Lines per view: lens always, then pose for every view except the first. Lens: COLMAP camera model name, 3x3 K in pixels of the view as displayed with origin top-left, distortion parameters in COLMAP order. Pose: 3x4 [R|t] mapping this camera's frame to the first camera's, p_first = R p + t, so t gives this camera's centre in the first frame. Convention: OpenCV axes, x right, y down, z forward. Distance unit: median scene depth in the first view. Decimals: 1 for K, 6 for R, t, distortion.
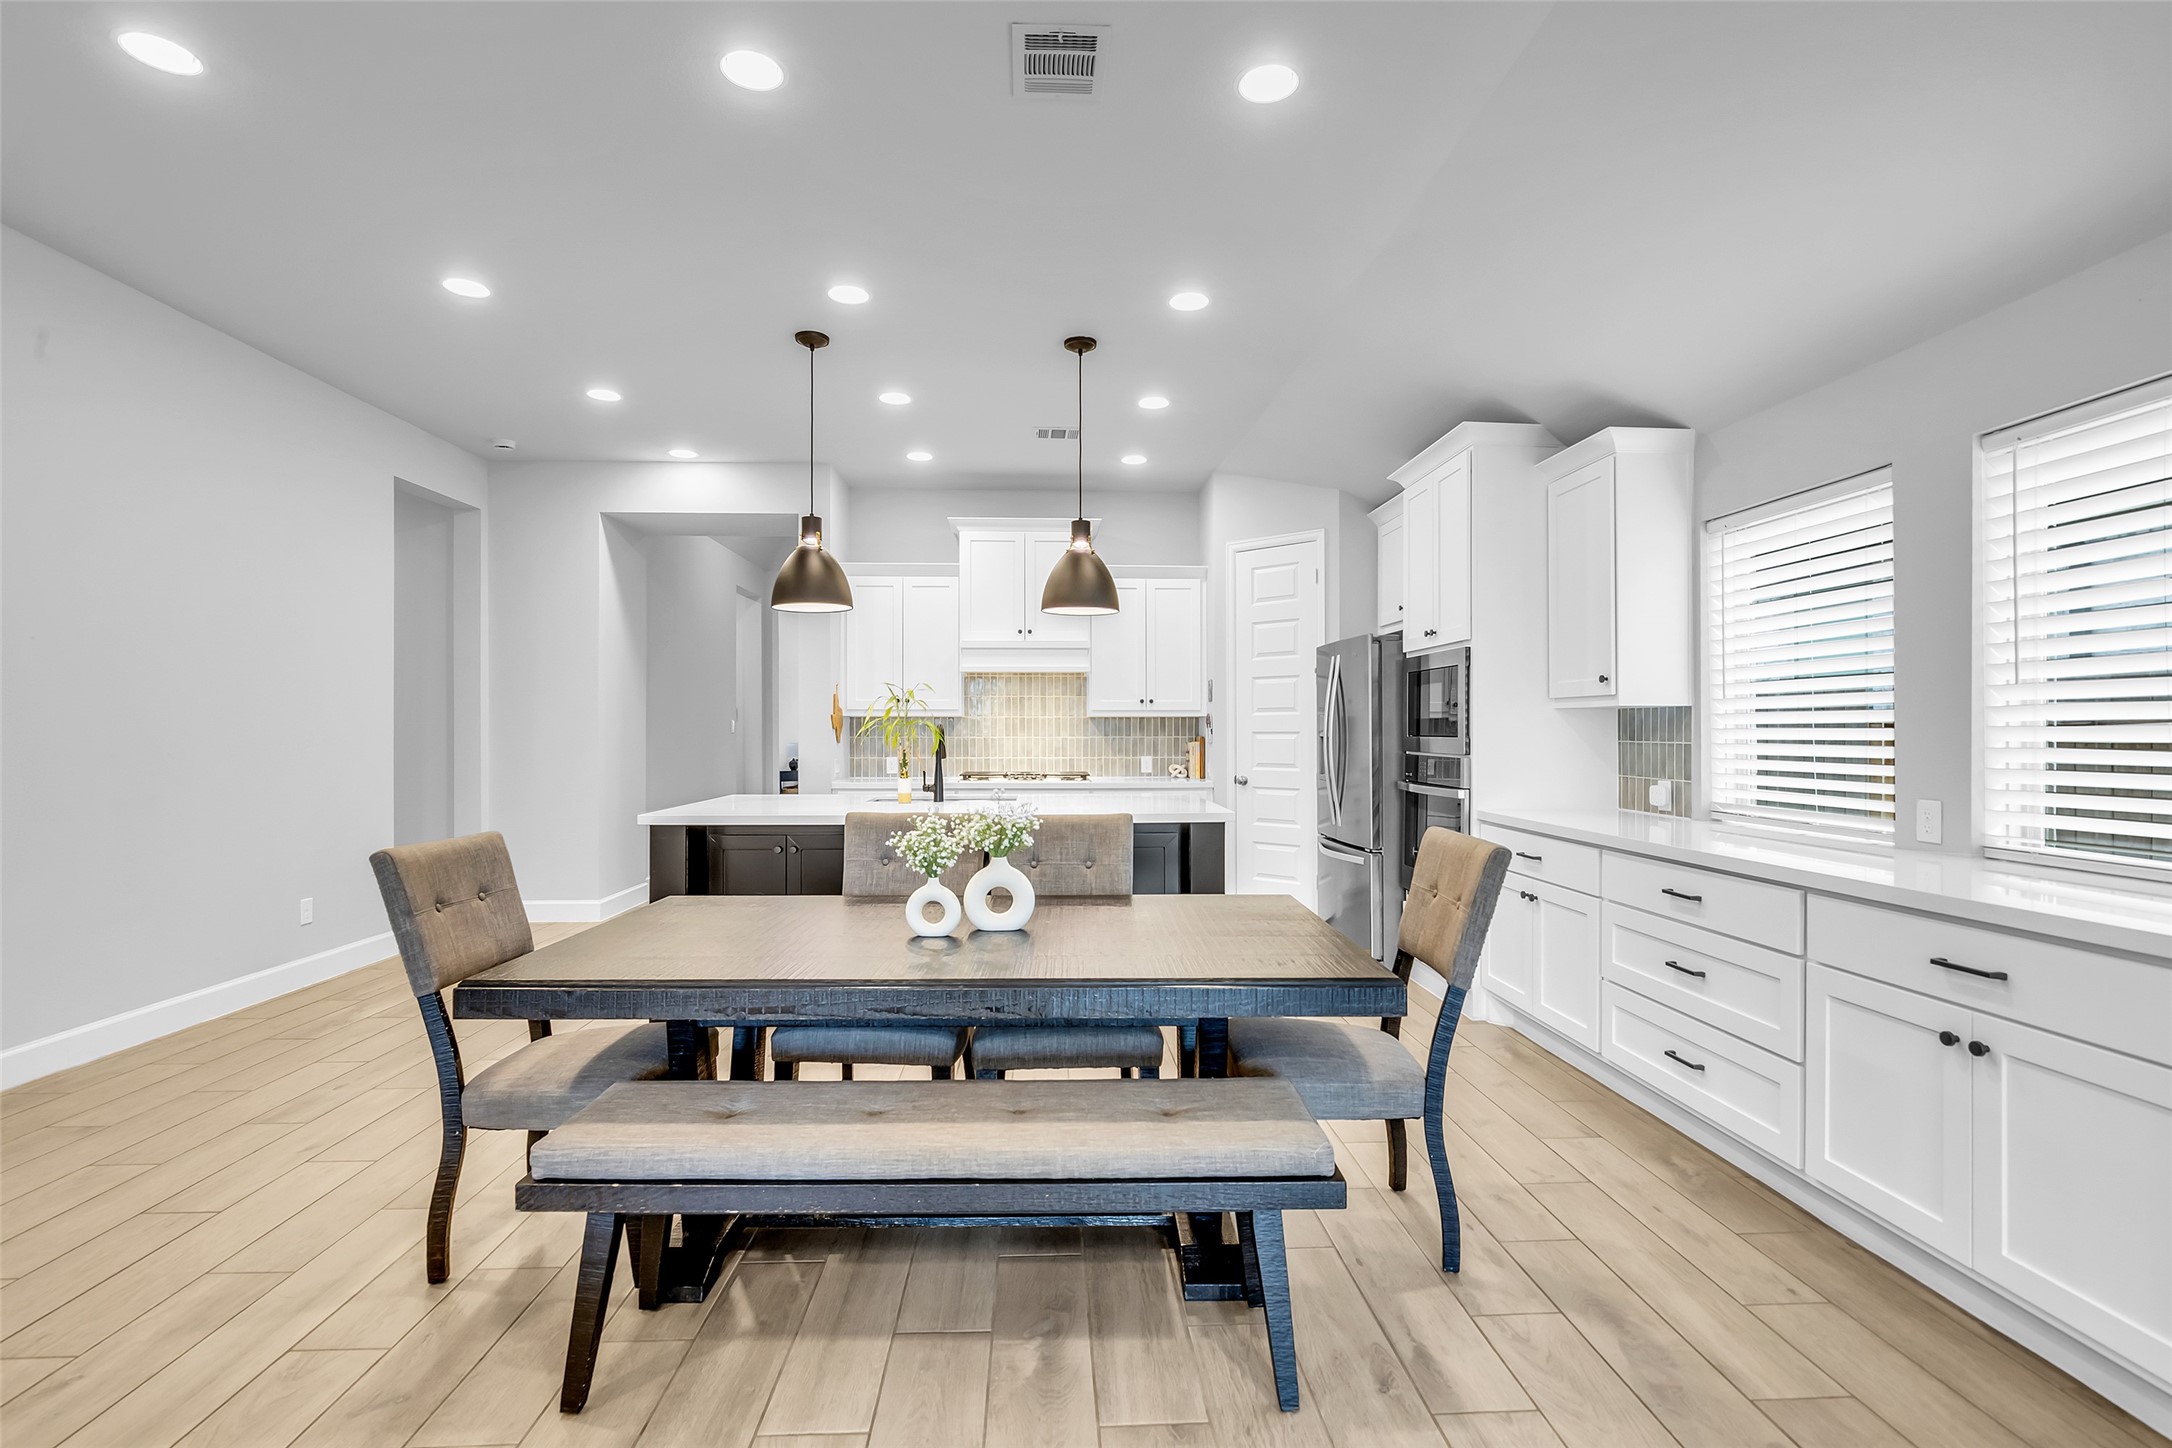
lens RADIAL K [[997.0, 0, 1088.5], [0, 997.0, 728.1], [0, 0, 1]] dist [-0.016976, 0.005082]
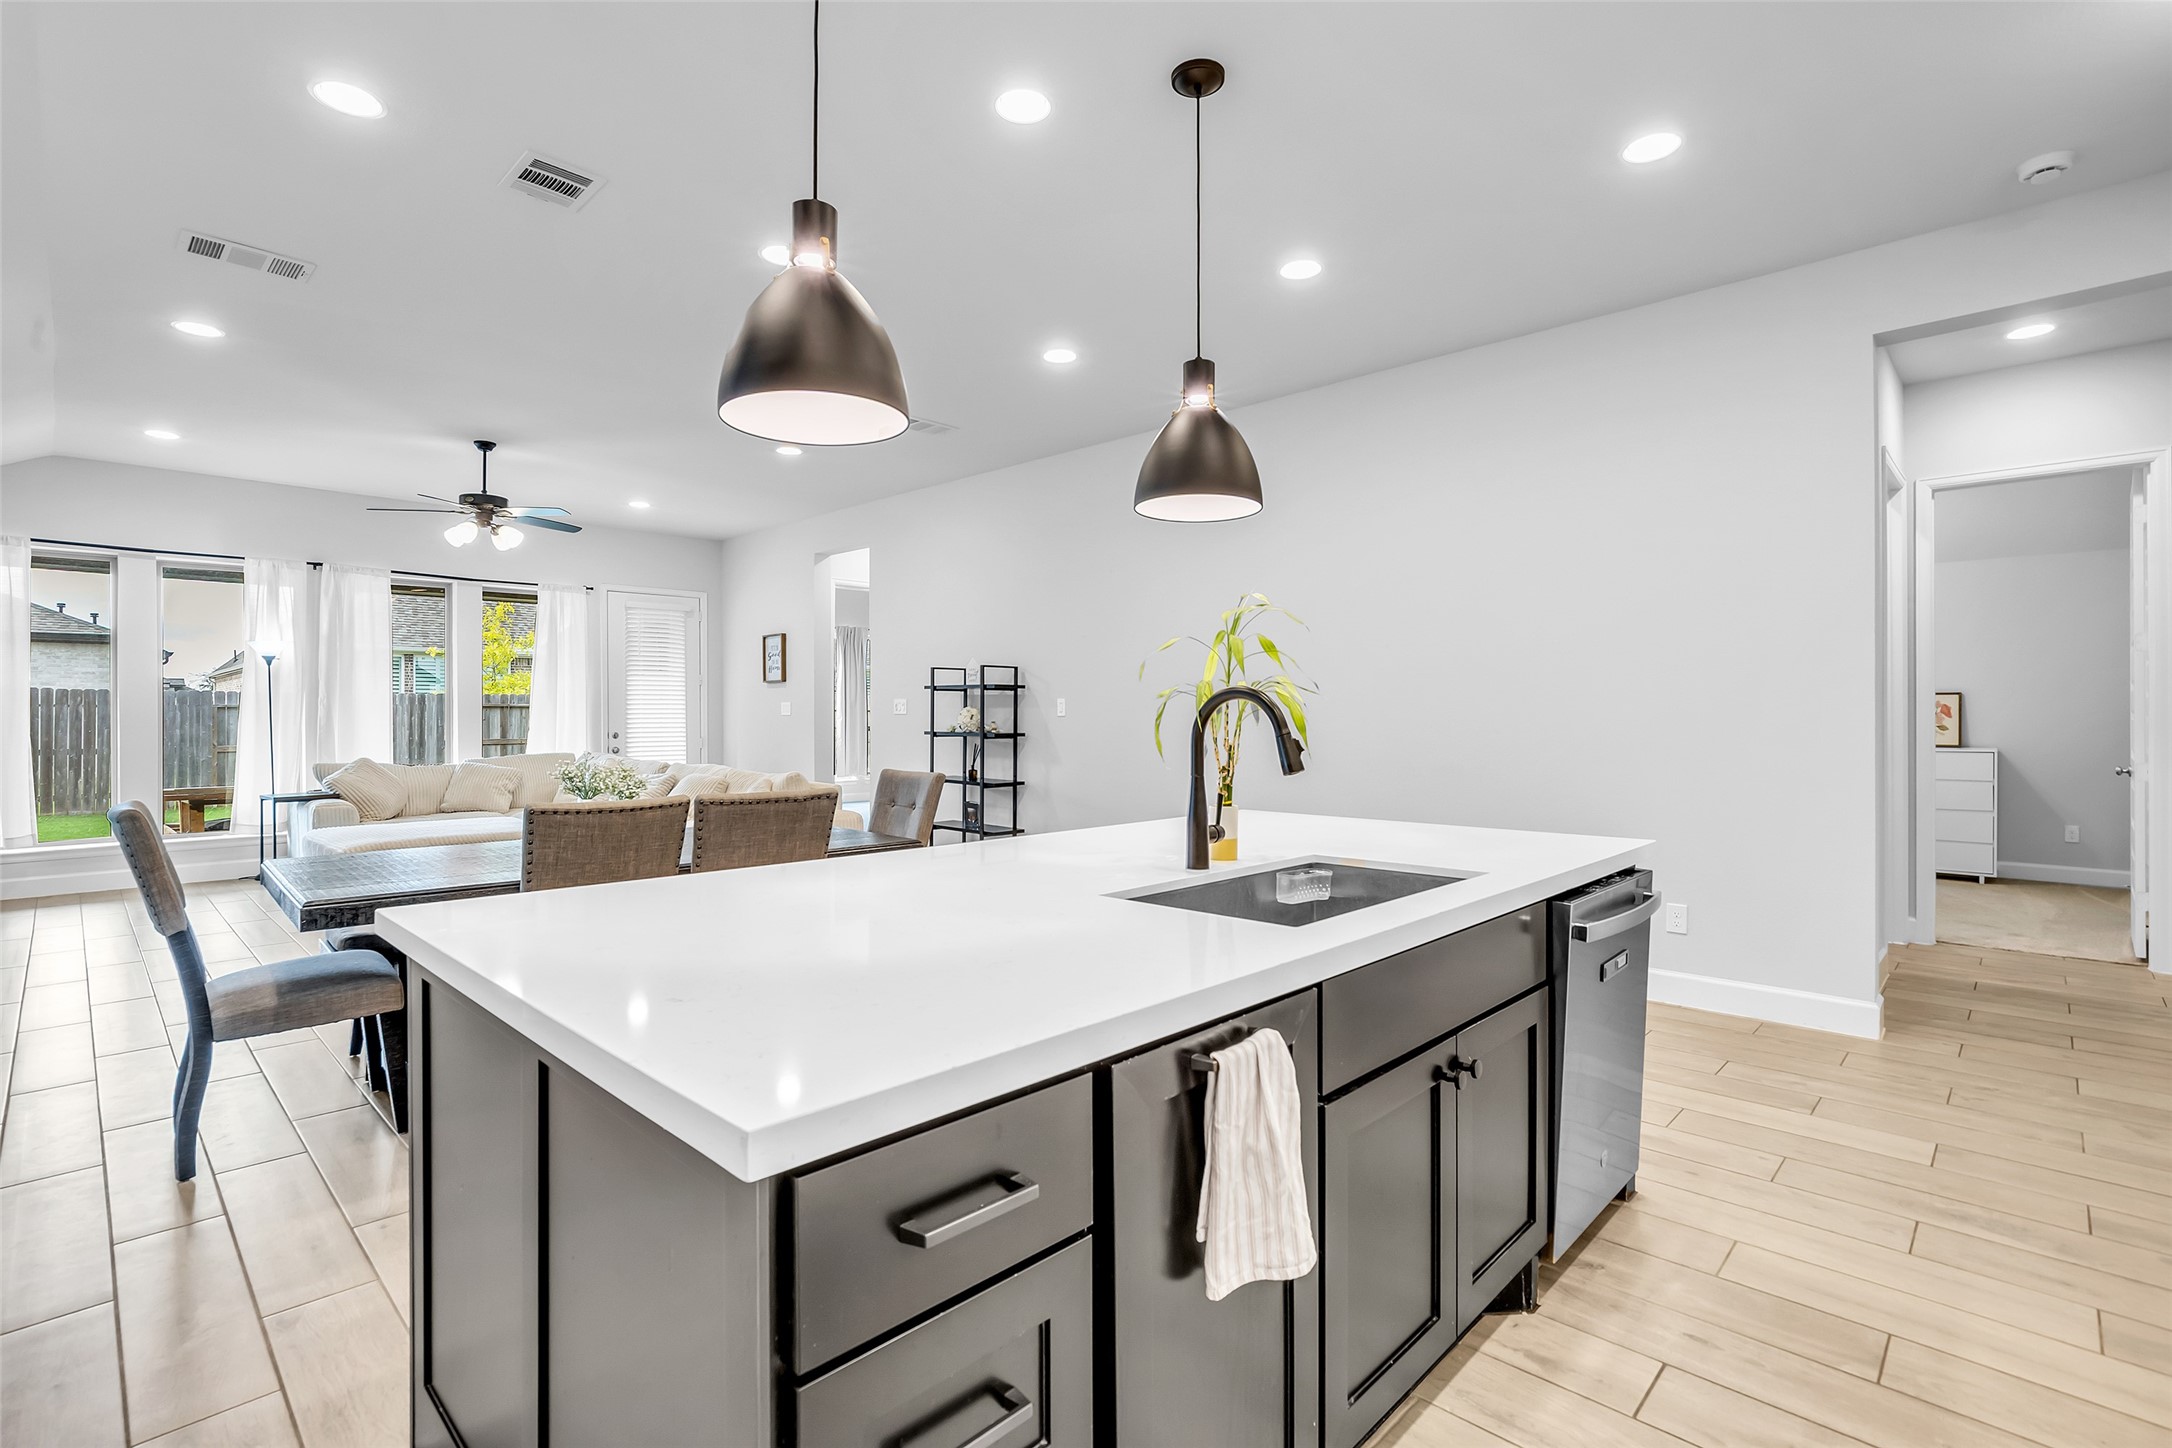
lens RADIAL K [[1003.8, 0, 1084.4], [0, 1003.8, 714.6], [0, 0, 1]] dist [-0.020809, 0.007300]
pose [[-0.730754, 0.000888, -0.682640, 0.228182], [0.003442, 0.999991, -0.002383, 0.009885], [0.682632, -0.004091, -0.730751, 1.596194]]
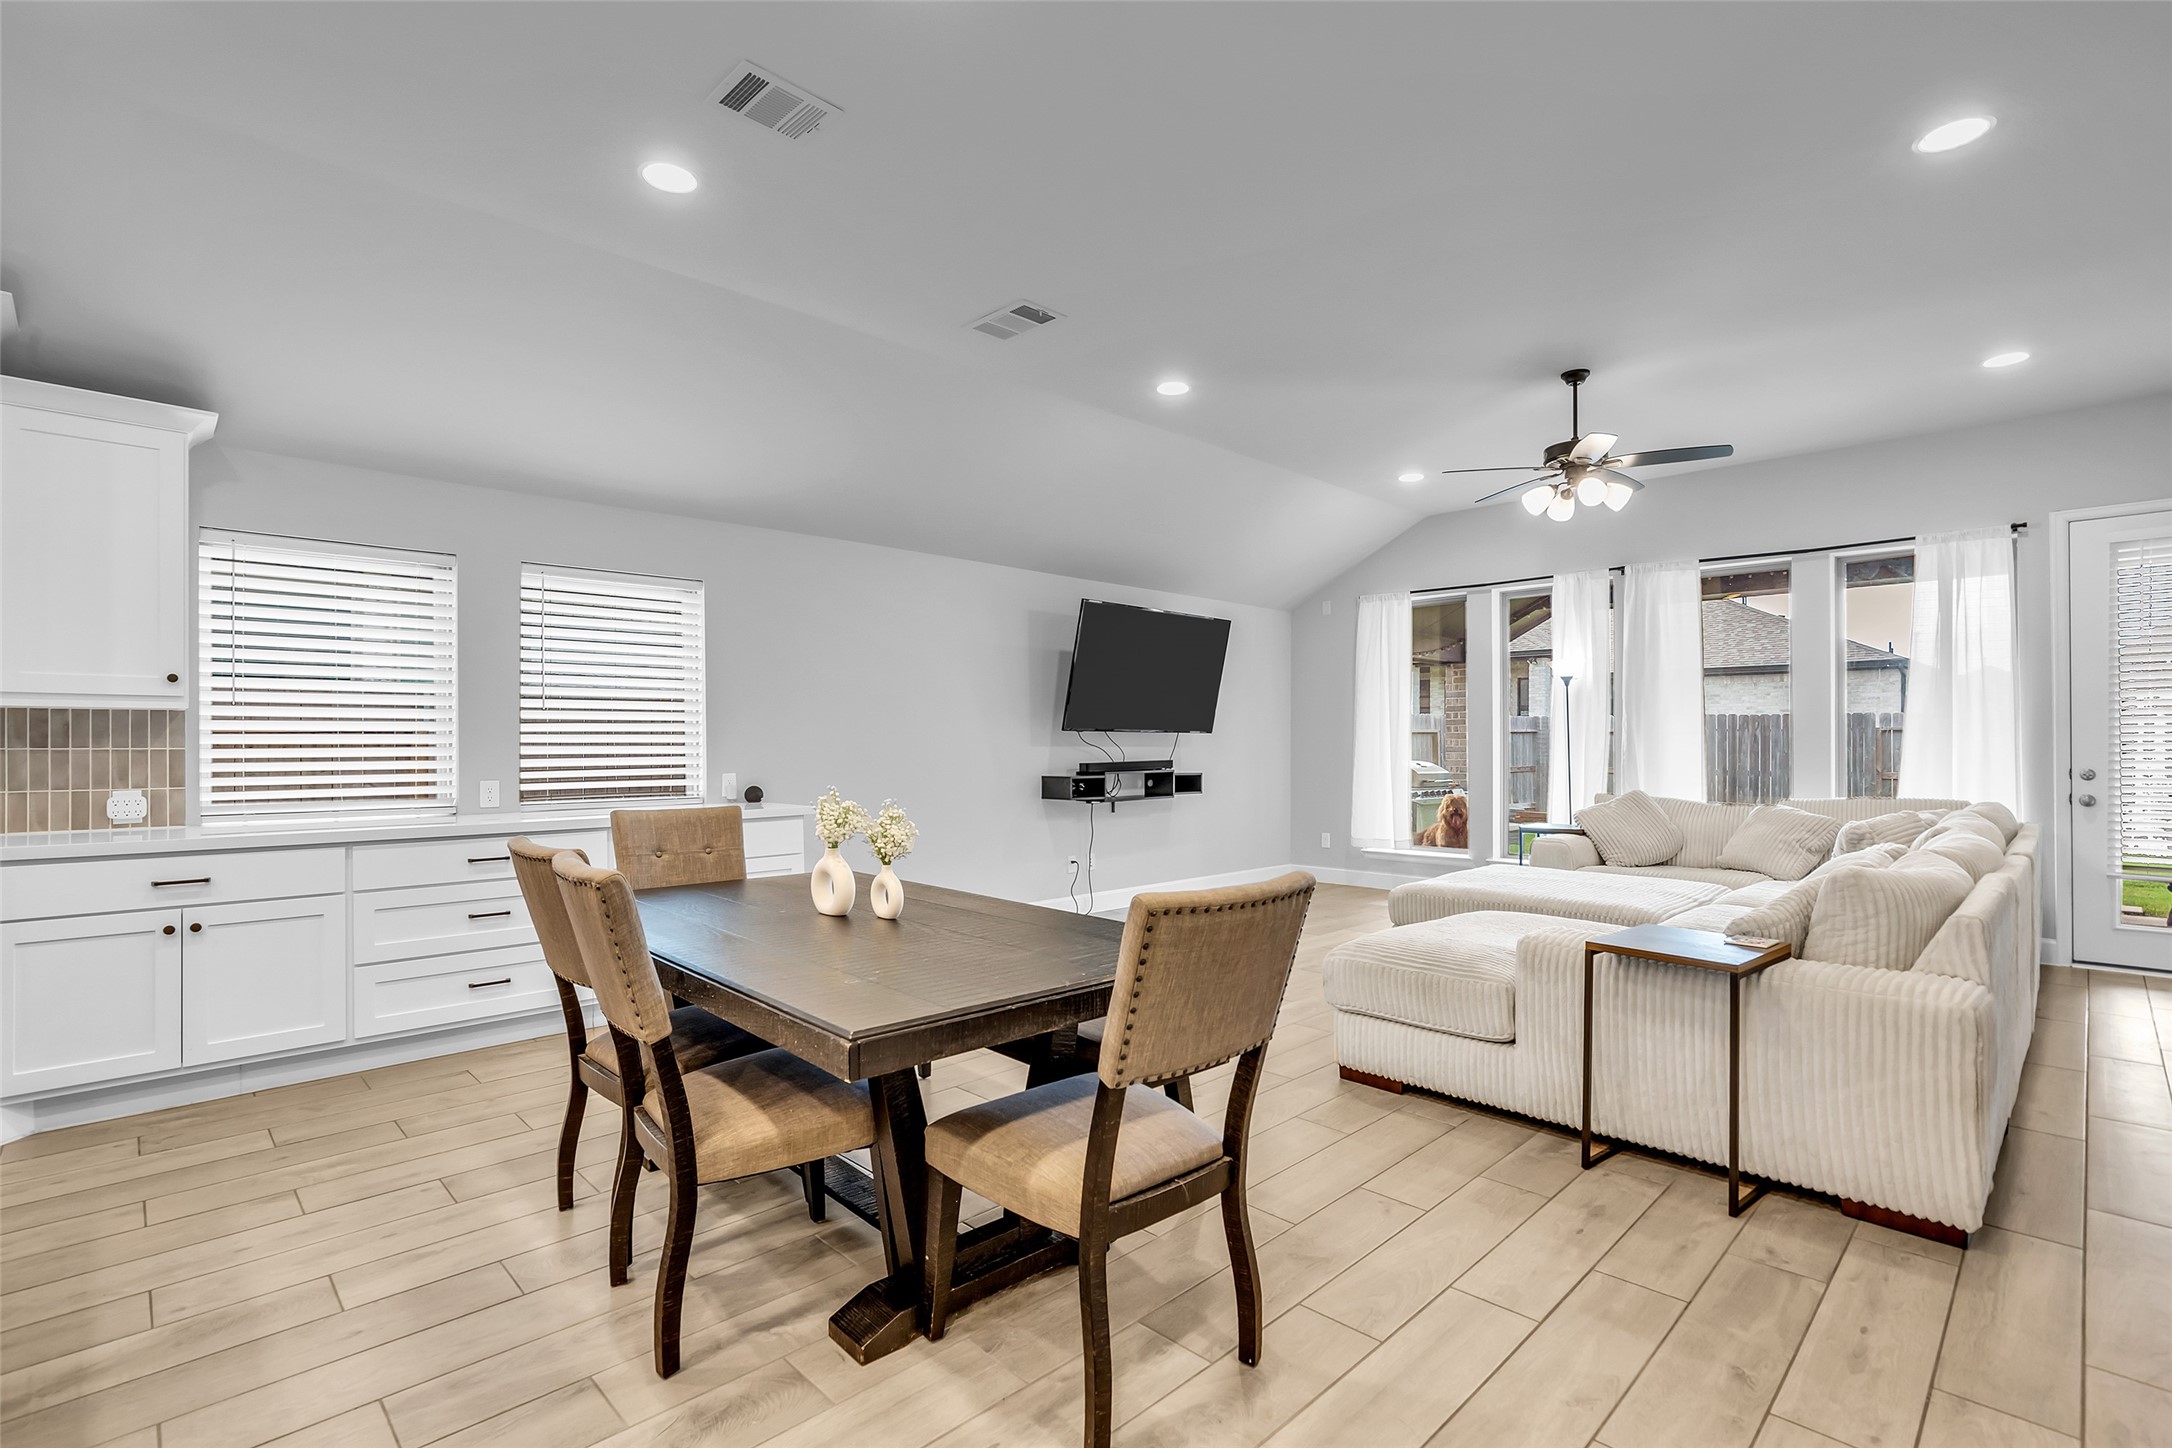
lens RADIAL K [[1000.6, 0, 1088.8], [0, 1000.6, 738.3], [0, 0, 1]] dist [-0.016035, 0.004198]
pose [[-0.665004, 0.001877, 0.746837, -0.700541], [-0.001438, 0.999992, -0.003793, 0.007676], [-0.746838, -0.003597, -0.664996, 0.970805]]
